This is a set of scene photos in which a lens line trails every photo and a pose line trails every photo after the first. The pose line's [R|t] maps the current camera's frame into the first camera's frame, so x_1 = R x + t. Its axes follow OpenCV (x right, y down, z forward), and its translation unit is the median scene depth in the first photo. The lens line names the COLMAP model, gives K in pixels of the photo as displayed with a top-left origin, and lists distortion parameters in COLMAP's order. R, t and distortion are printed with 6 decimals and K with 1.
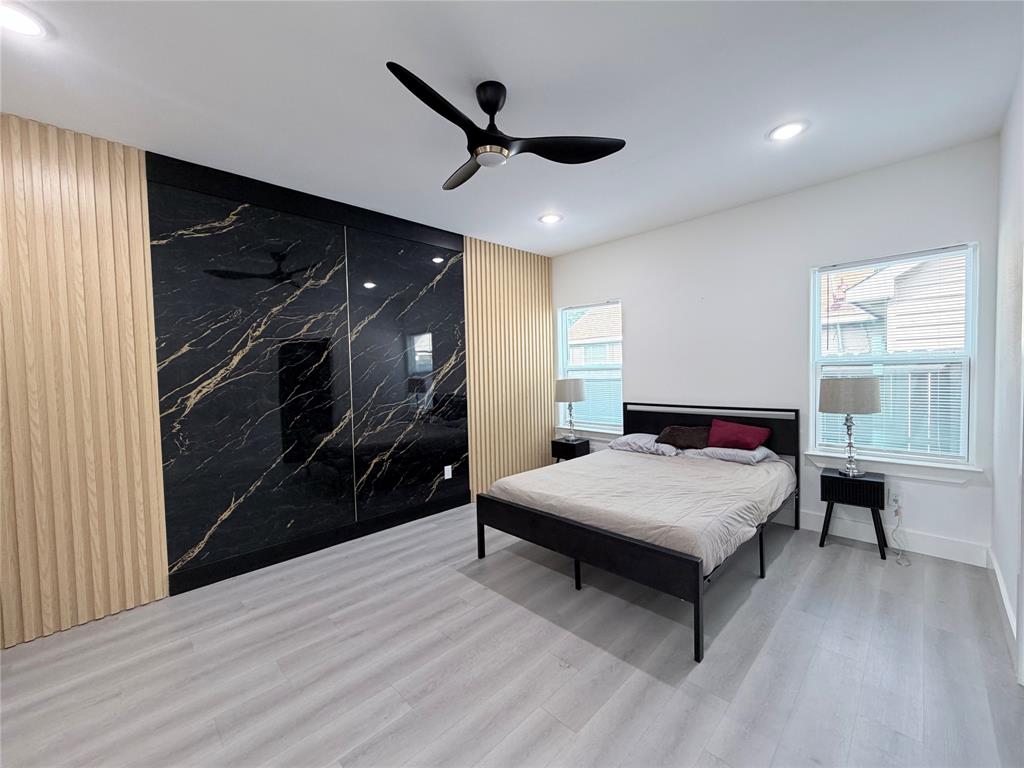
lens RADIAL K [[409.8, 0, 512.0], [0, 409.8, 384.0], [0, 0, 1]] dist [0.001148, -0.000035]
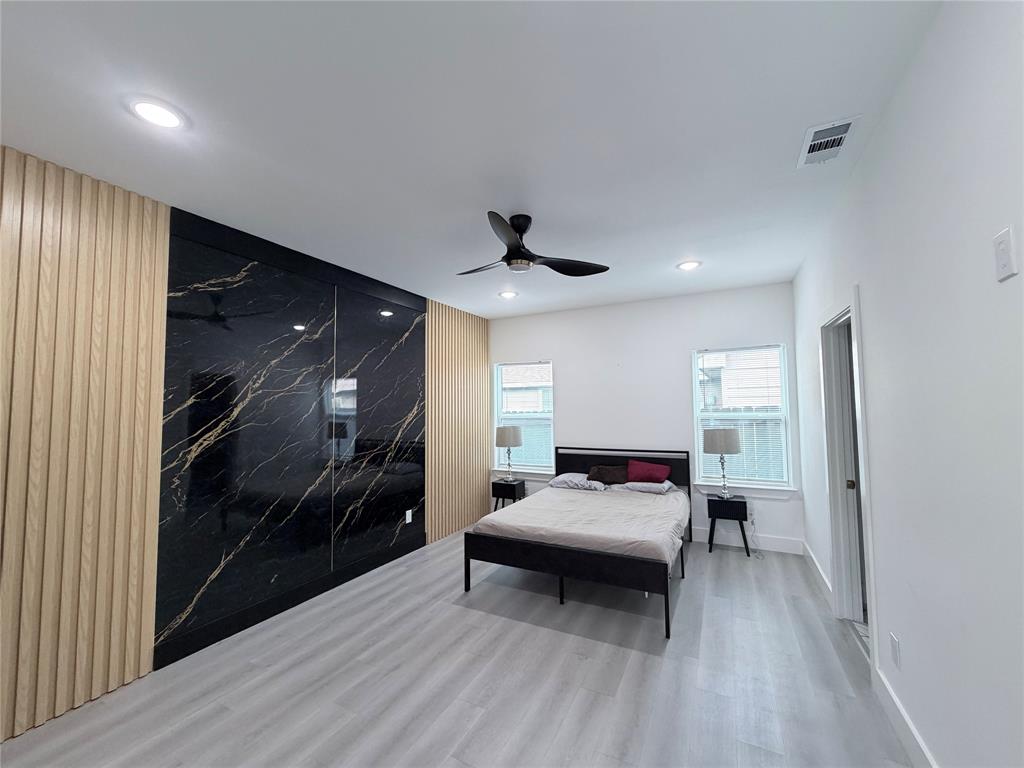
lens RADIAL K [[409.8, 0, 512.0], [0, 409.8, 384.0], [0, 0, 1]] dist [0.001148, -0.000035]
pose [[0.951116, 0.033243, 0.307039, -0.332279], [-0.002922, 0.995114, -0.098689, -0.028435], [-0.308820, 0.092968, 0.946566, -0.153878]]
